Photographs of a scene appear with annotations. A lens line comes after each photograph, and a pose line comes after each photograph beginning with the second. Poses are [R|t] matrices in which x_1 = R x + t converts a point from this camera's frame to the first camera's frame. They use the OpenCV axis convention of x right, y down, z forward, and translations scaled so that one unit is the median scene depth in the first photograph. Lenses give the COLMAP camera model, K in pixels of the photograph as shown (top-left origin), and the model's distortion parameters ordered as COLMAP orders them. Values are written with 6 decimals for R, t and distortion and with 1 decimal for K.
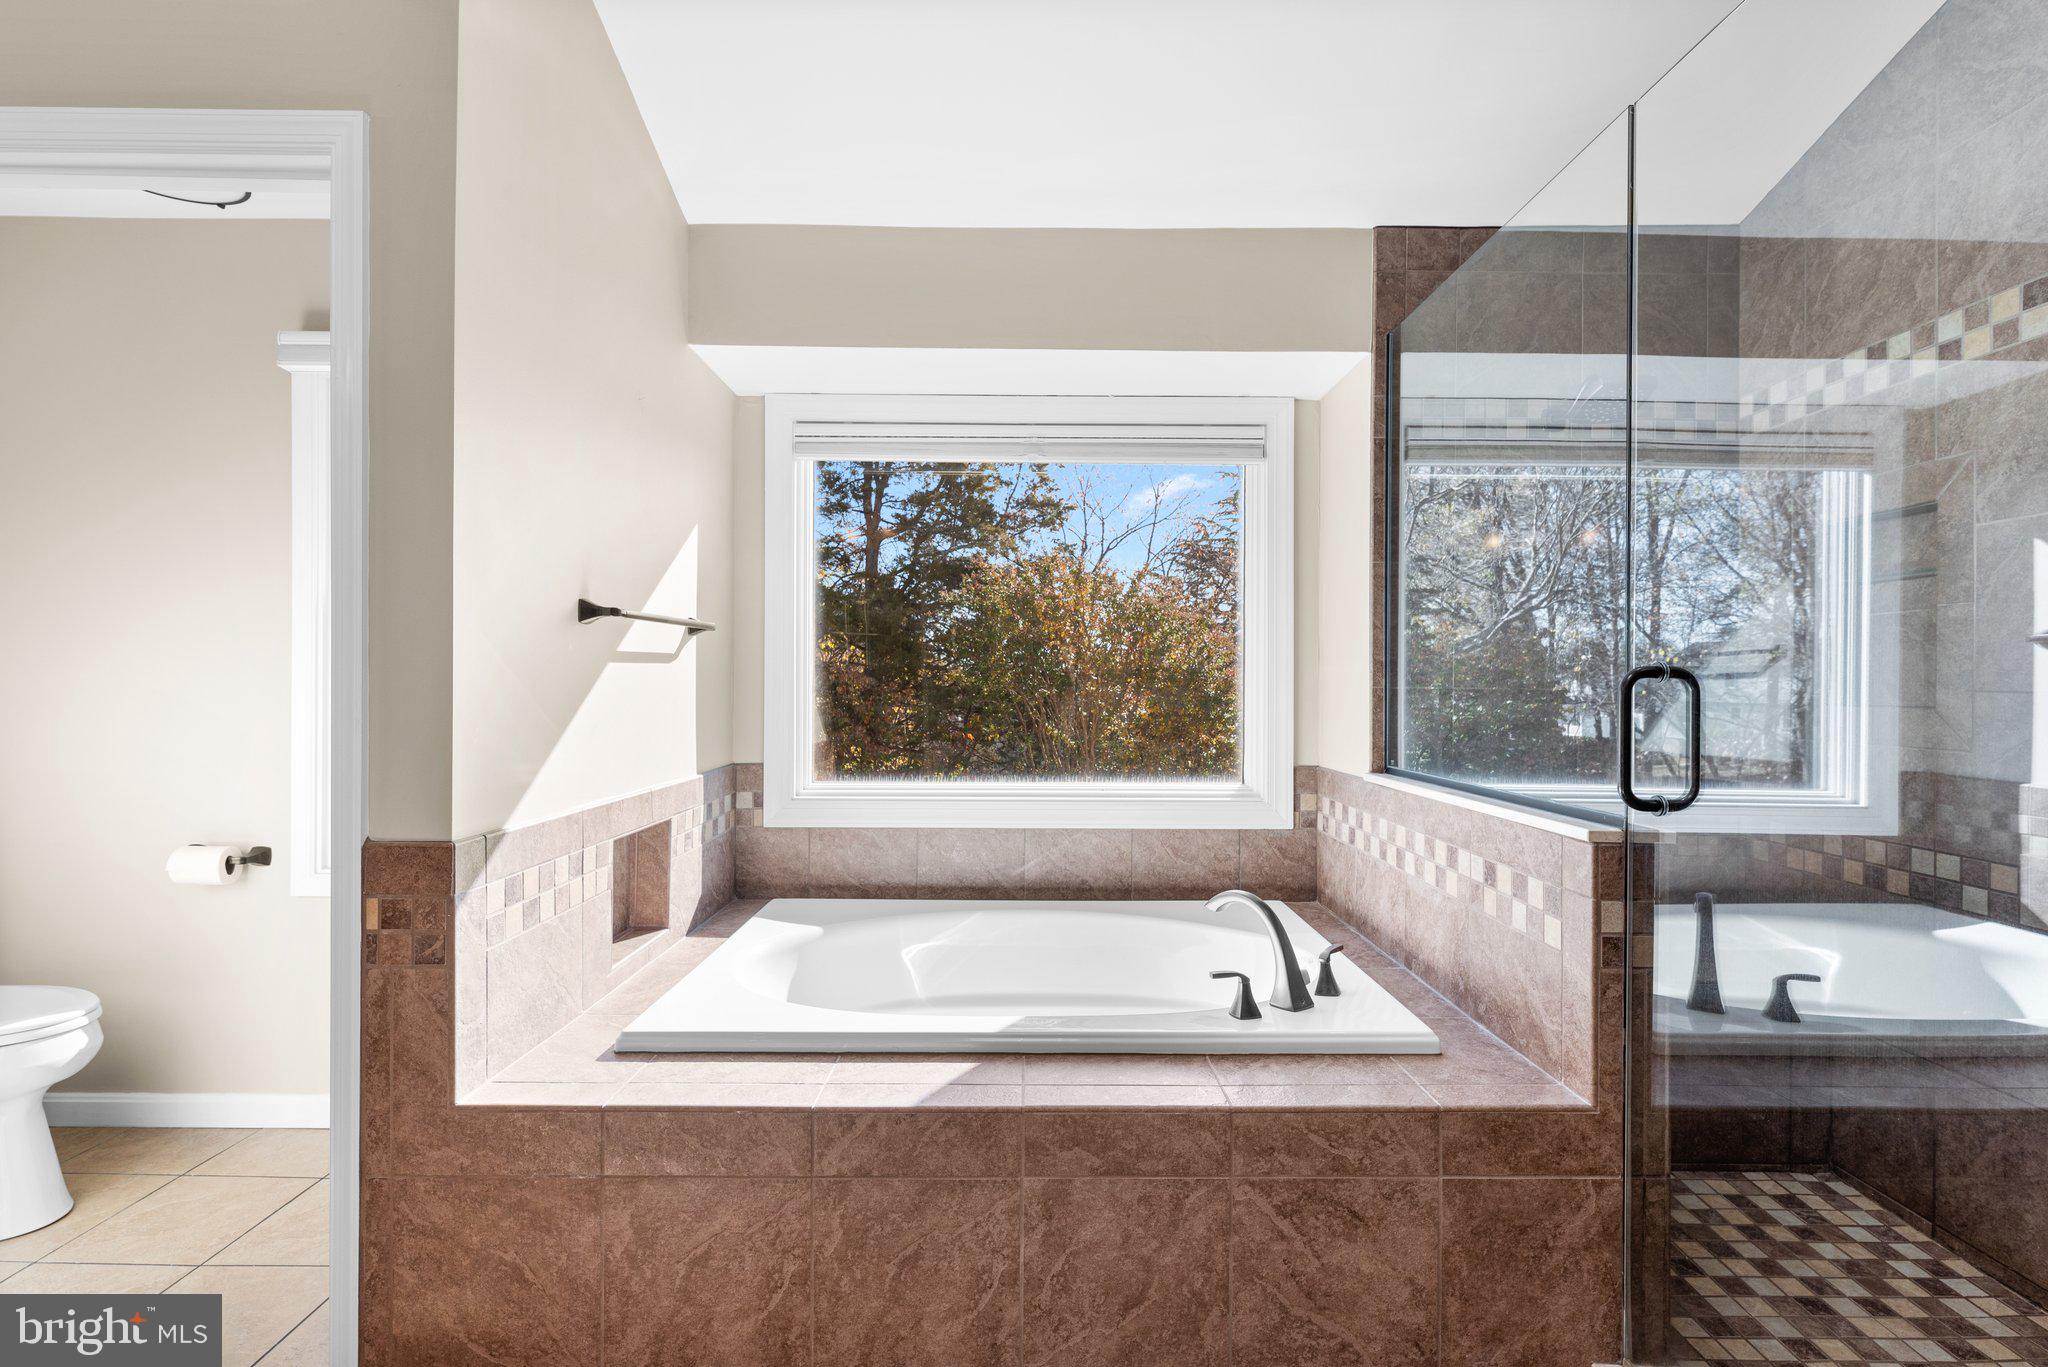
lens RADIAL K [[943.1, 0, 1026.6], [0, 943.1, 684.7], [0, 0, 1]] dist [0.003333, -0.001056]
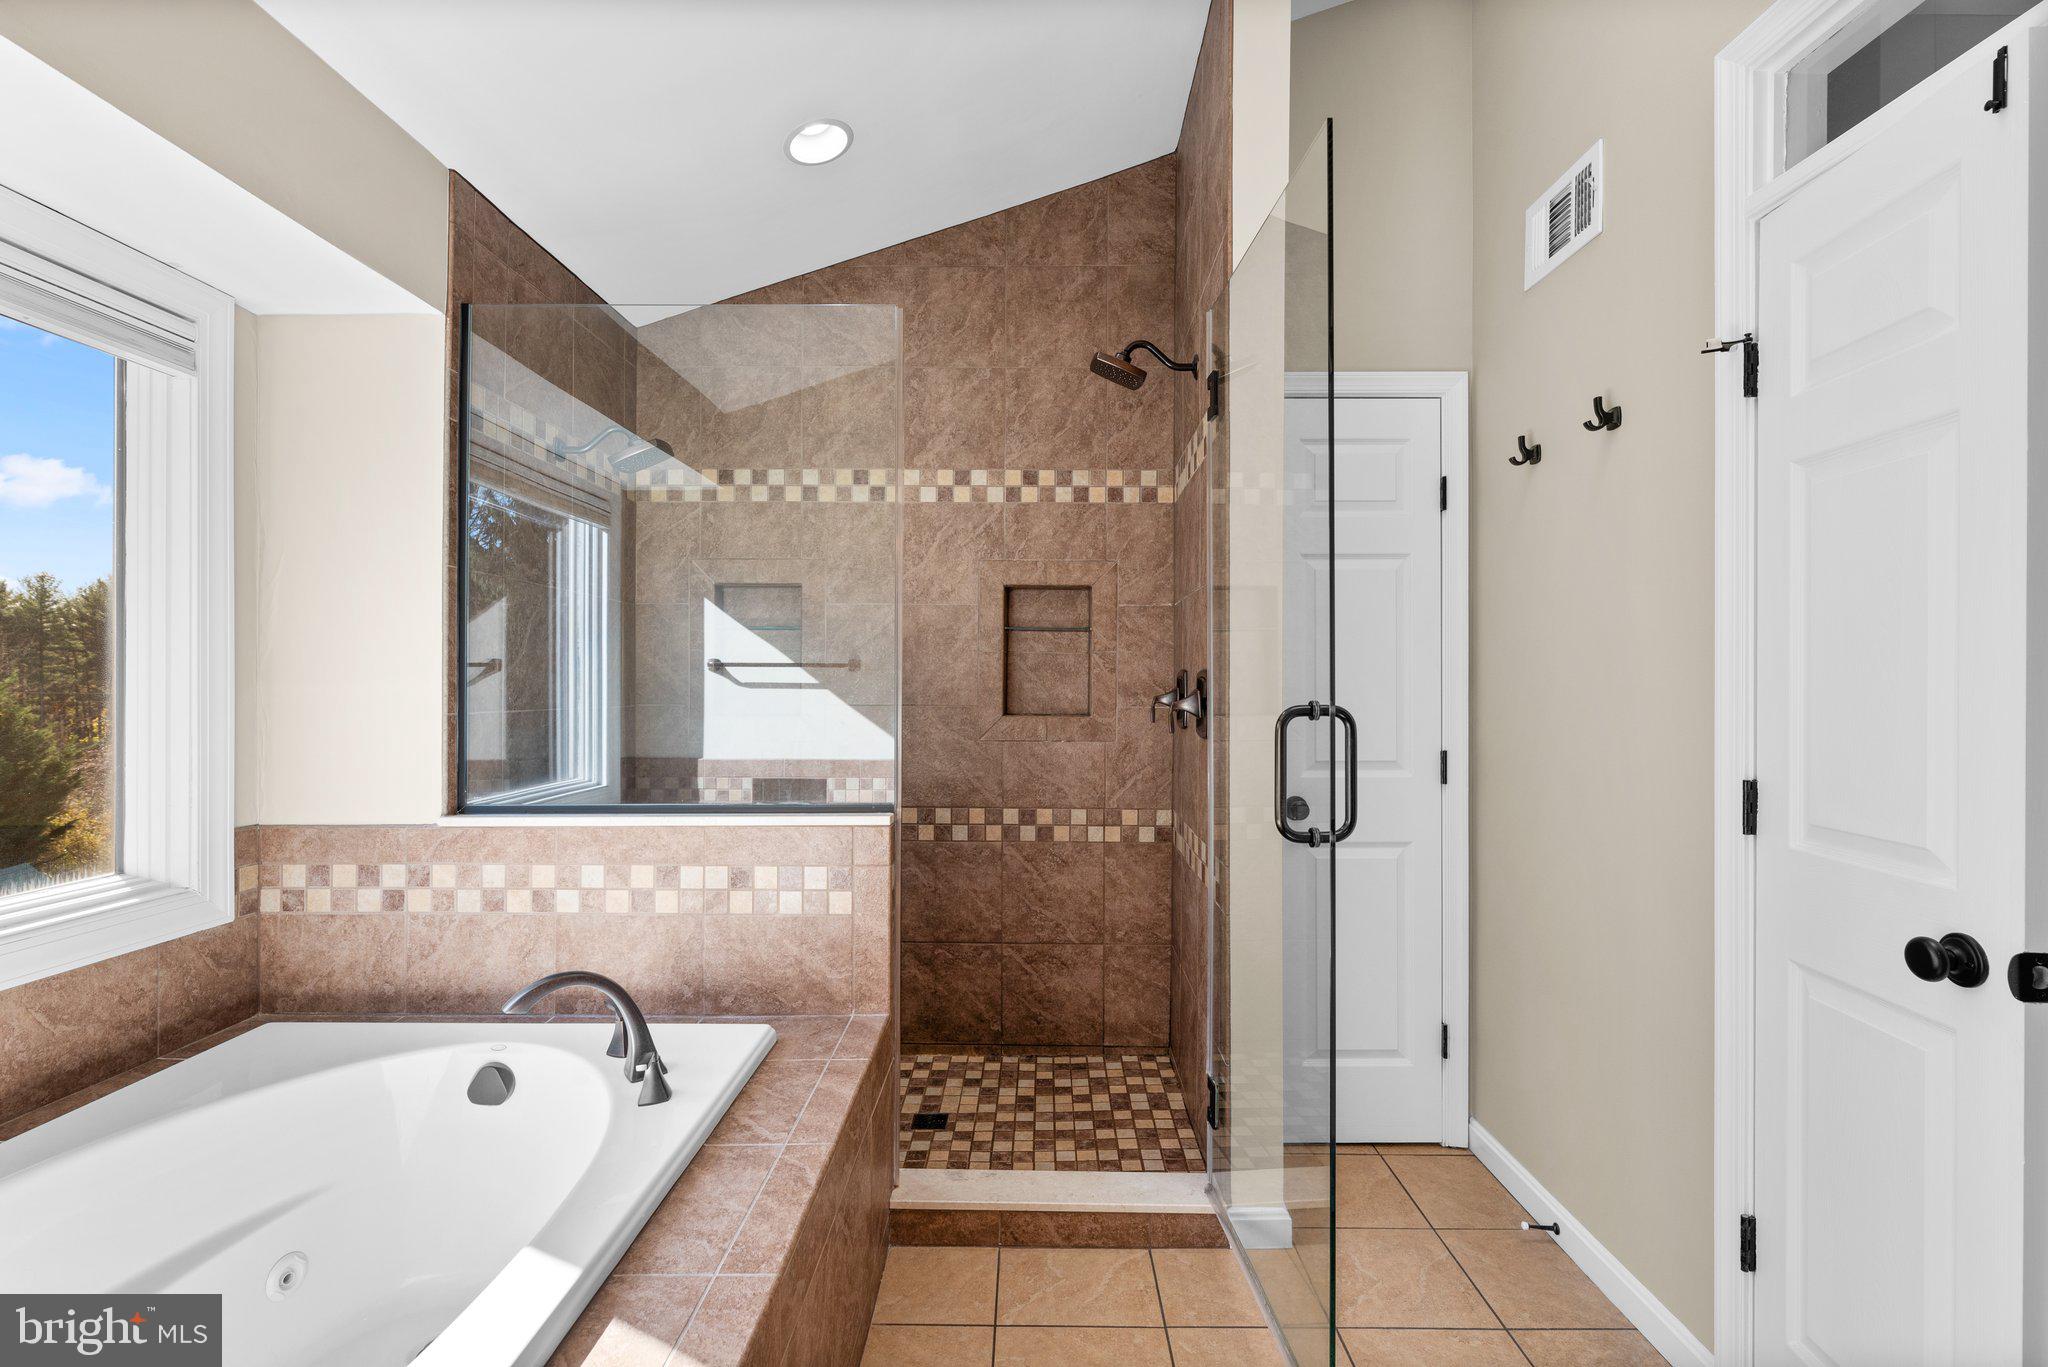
lens RADIAL K [[943.1, 0, 1031.8], [0, 943.1, 679.6], [0, 0, 1]] dist [0.003333, -0.001056]
pose [[0.002470, -0.003788, 0.999990, -0.475048], [-0.000744, 0.999993, 0.003790, -0.032024], [-0.999997, -0.000753, 0.002467, 0.474035]]
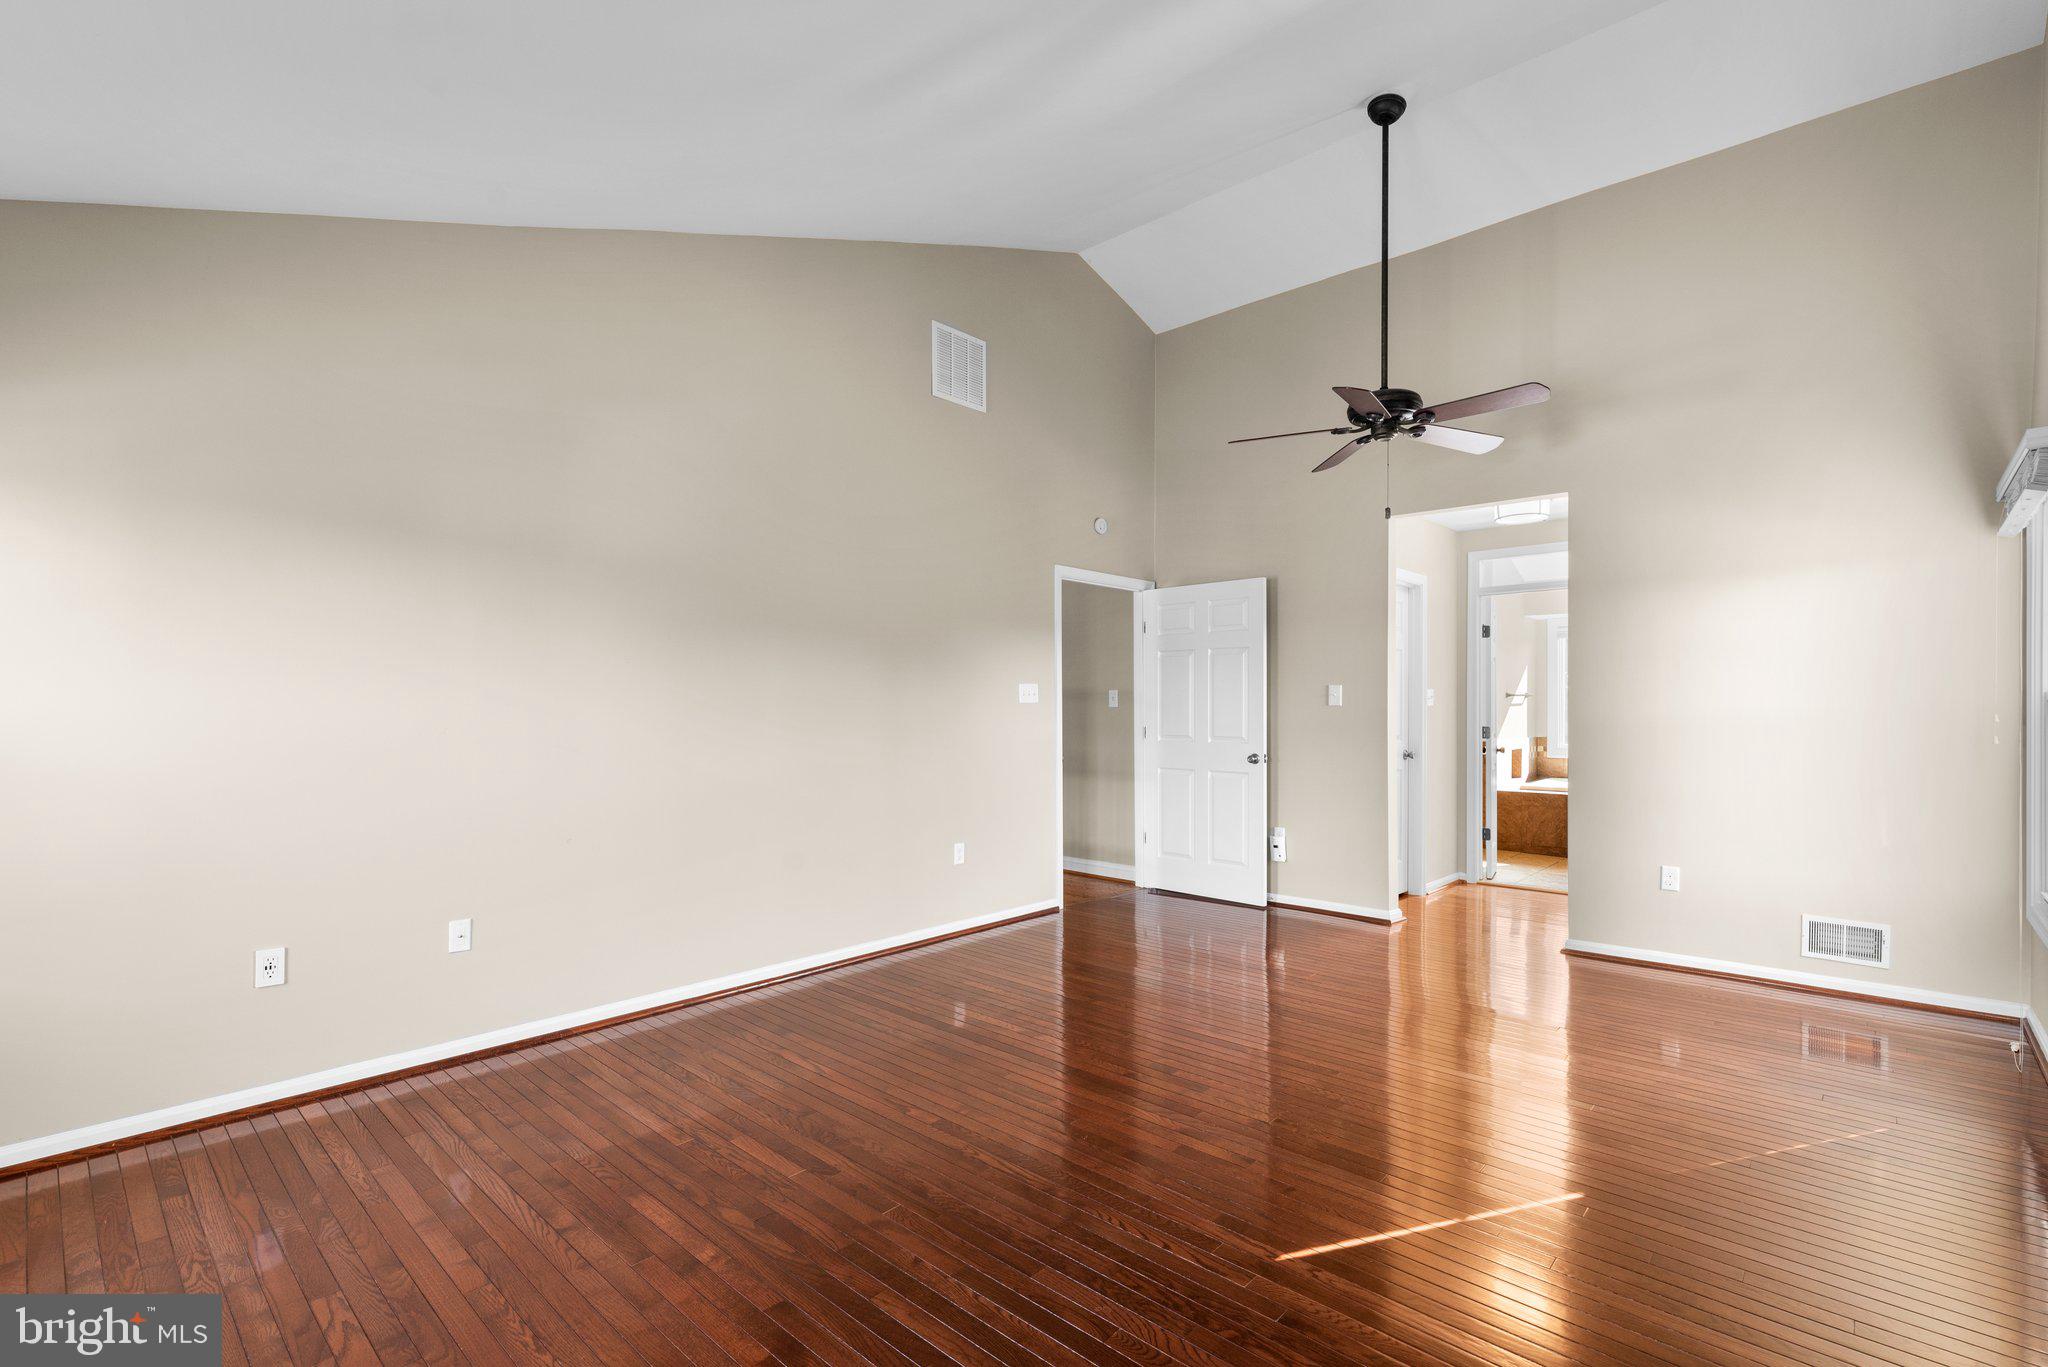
lens RADIAL K [[924.8, 0, 1025.5], [0, 924.8, 695.2], [0, 0, 1]] dist [0.003117, -0.001773]
pose [[0.736779, -0.011910, -0.676029, 1.143237], [-0.001334, 0.999817, -0.019068, 0.006717], [0.676133, 0.014950, 0.736628, -5.314022]]
